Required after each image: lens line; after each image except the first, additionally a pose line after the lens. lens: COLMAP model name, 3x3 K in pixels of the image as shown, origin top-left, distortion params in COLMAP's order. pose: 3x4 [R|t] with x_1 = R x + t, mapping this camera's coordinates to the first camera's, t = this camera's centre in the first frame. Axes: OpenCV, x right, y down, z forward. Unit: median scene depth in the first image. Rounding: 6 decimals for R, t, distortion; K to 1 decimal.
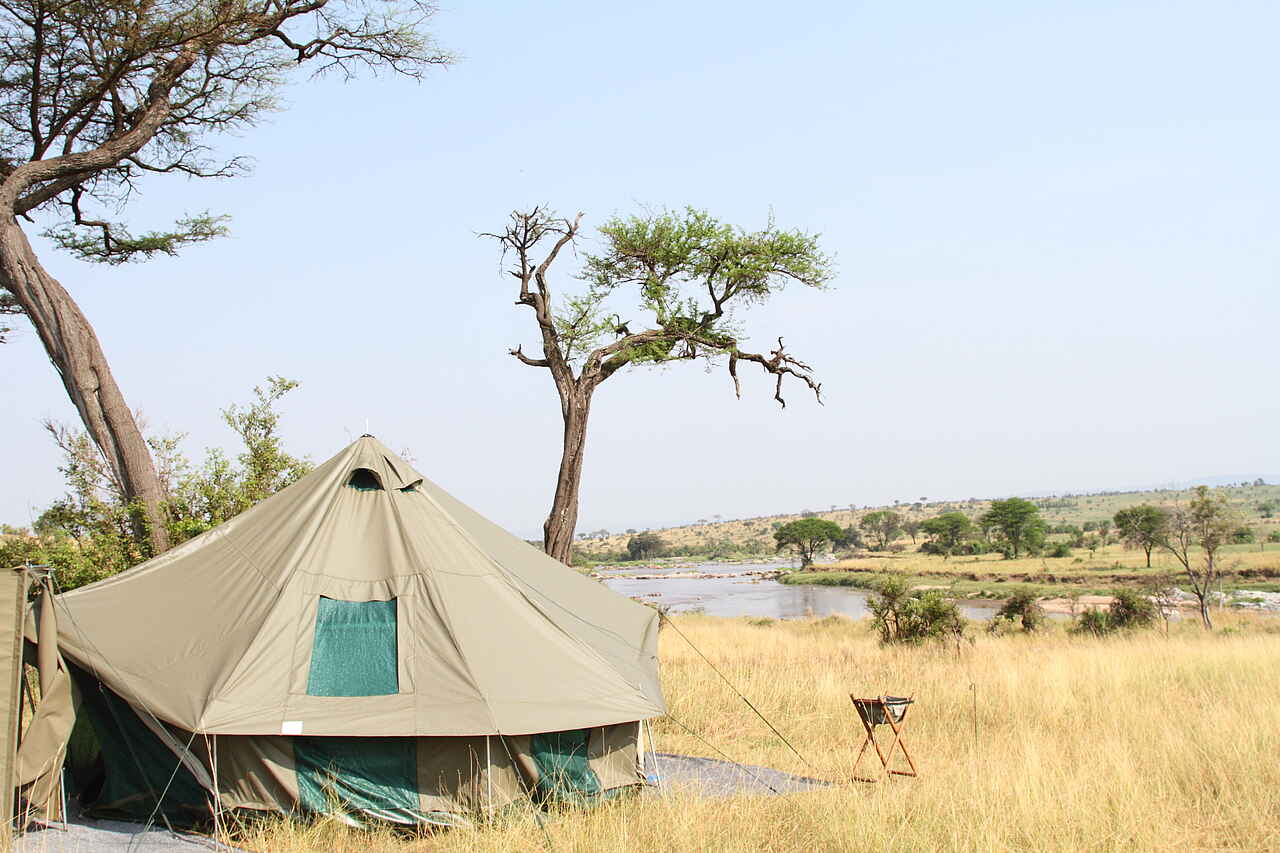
lens RADIAL K [[1331.5, 0, 627.8], [0, 1331.5, 438.2], [0, 0, 1]] dist [-0.162068, 0.000000]
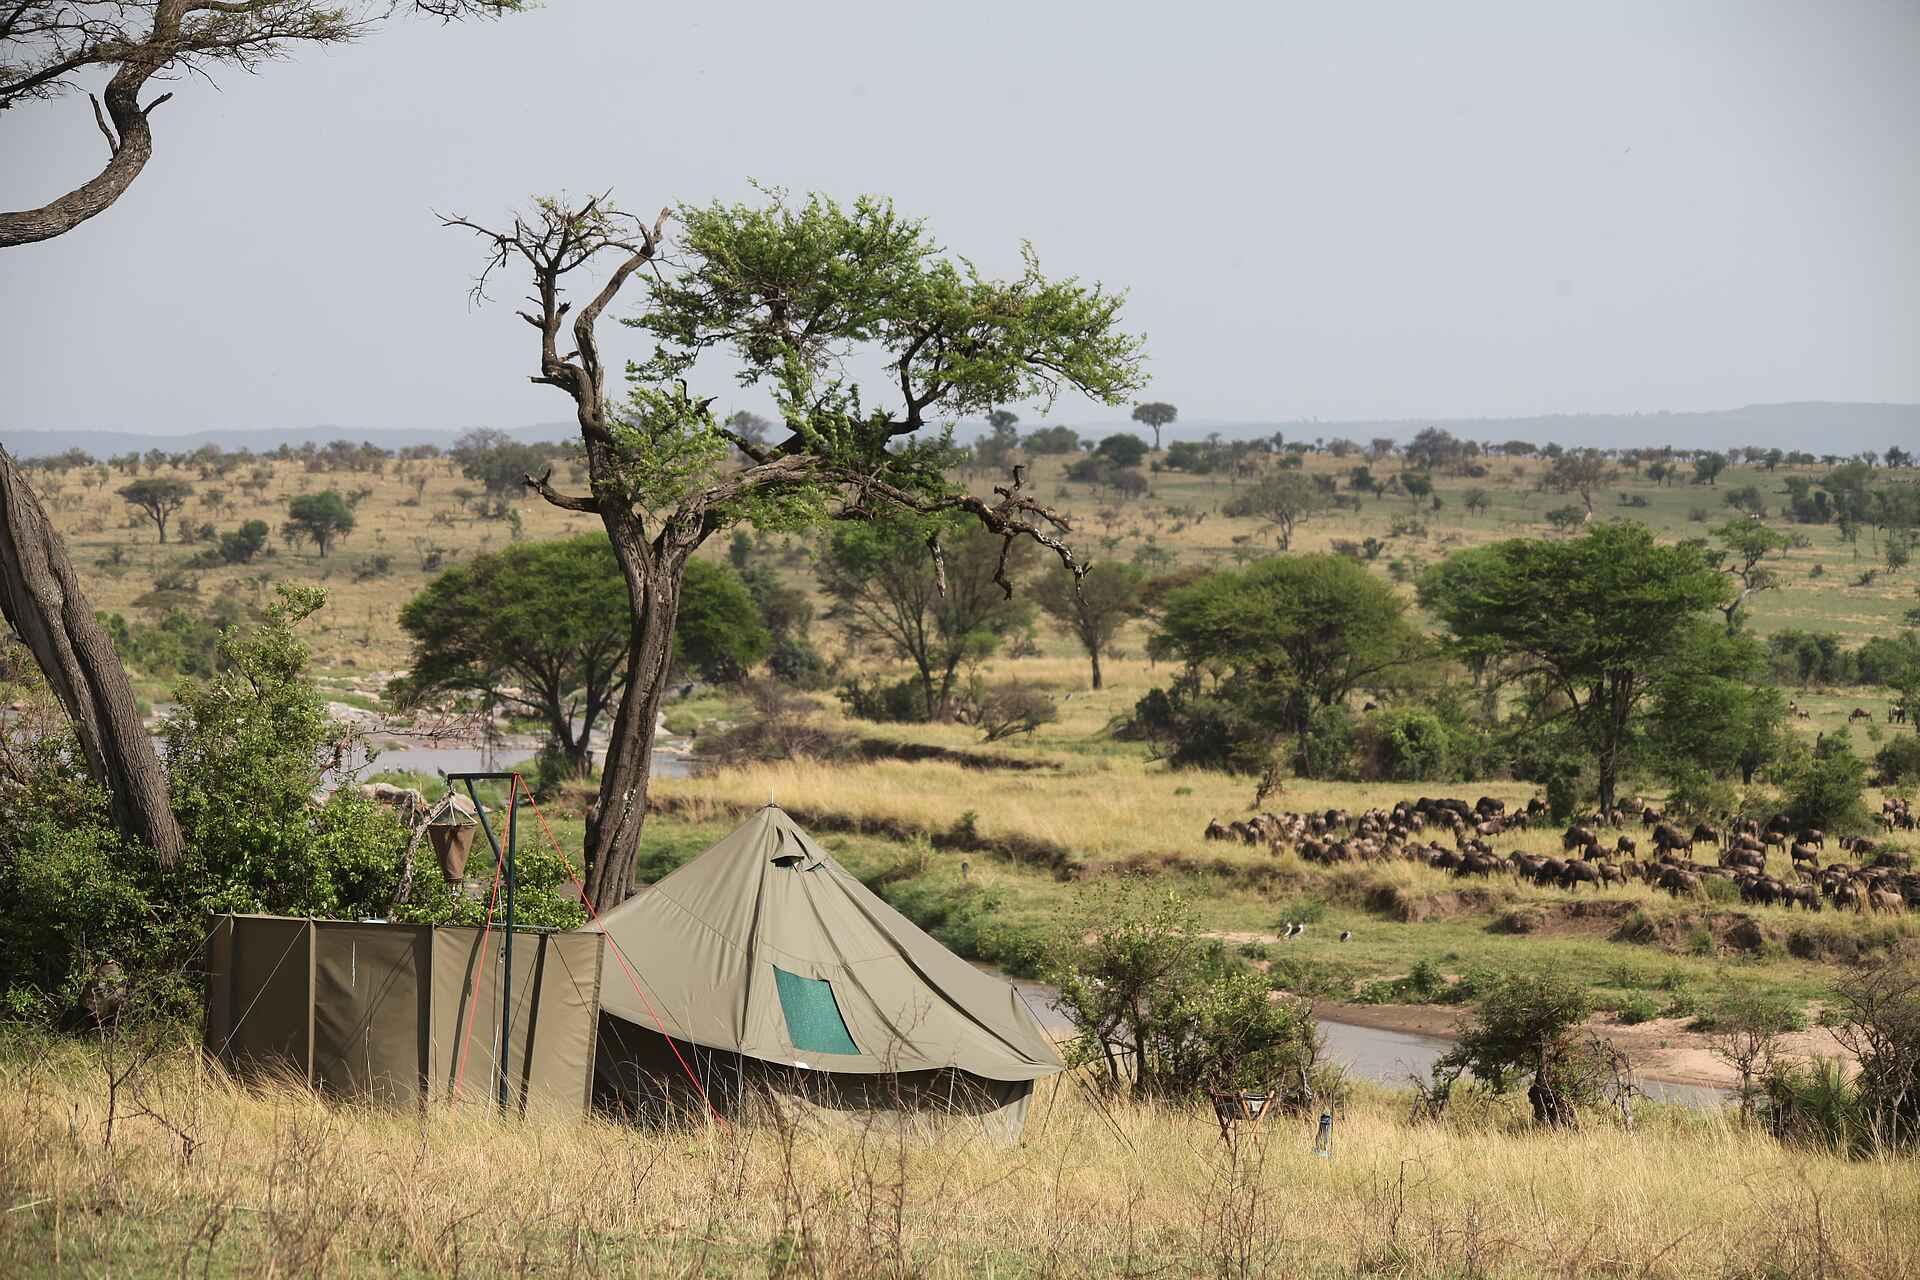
lens RADIAL K [[7778.1, 0, 960.2], [0, 7778.1, 640.6], [0, 0, 1]] dist [0.296207, 0.000000]
pose [[0.978323, 0.066189, 0.196223, -0.161964], [-0.082507, 0.993674, 0.076183, -0.077961], [-0.189939, -0.090721, 0.977595, -0.636835]]
